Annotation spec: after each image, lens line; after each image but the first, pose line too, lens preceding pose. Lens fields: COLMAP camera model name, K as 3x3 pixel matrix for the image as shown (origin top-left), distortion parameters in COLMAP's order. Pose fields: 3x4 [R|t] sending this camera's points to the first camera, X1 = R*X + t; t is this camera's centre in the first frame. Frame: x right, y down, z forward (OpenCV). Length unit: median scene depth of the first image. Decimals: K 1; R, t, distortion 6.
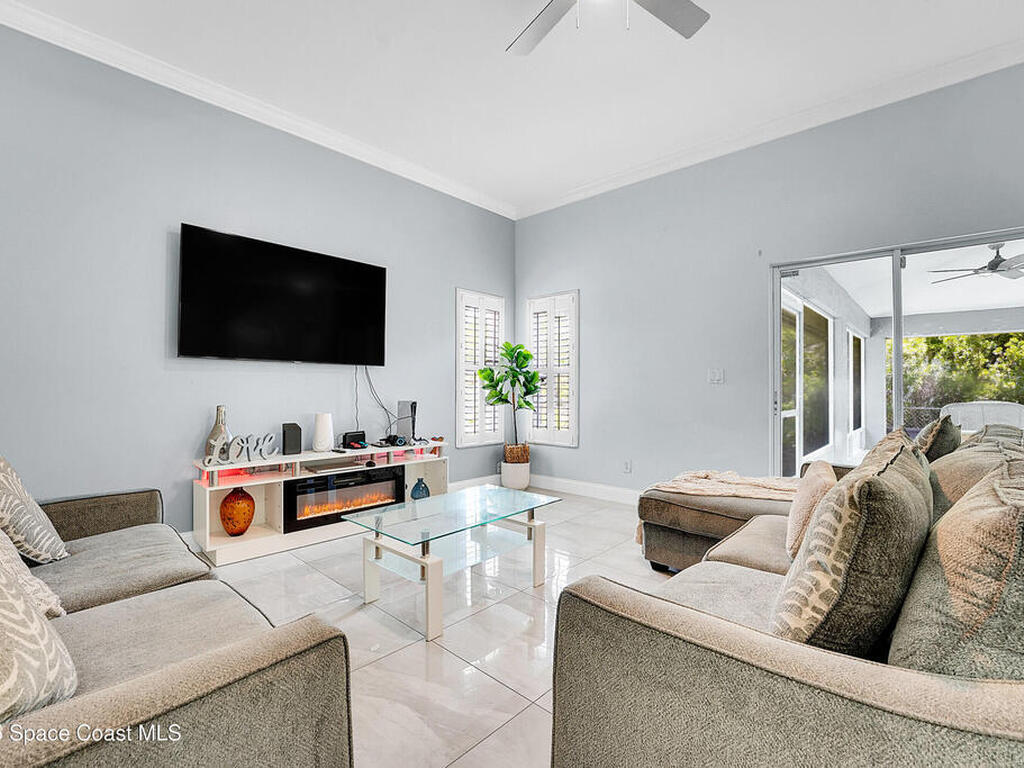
lens RADIAL K [[465.1, 0, 508.4], [0, 465.1, 383.6], [0, 0, 1]] dist [-0.023745, 0.000010]
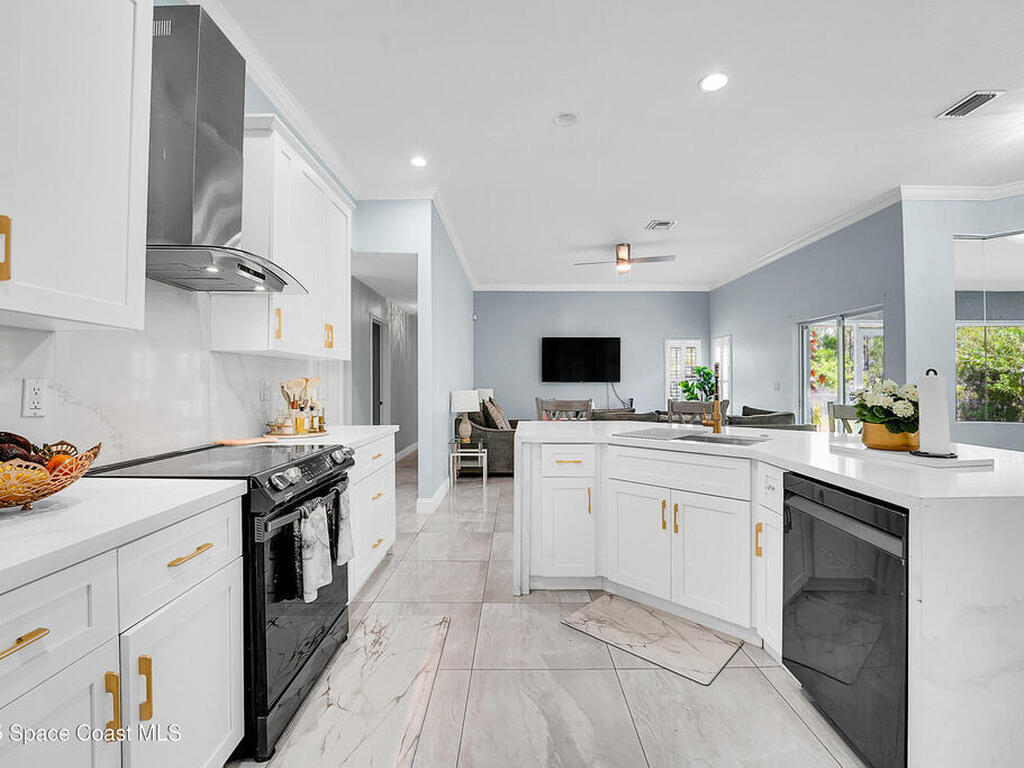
lens RADIAL K [[465.1, 0, 512.0], [0, 465.1, 385.2], [0, 0, 1]] dist [-0.023745, 0.000010]
pose [[0.677326, -0.006347, -0.735656, 0.684638], [0.013215, 0.999906, 0.003540, -0.026523], [0.735565, -0.012119, 0.677346, -0.590790]]
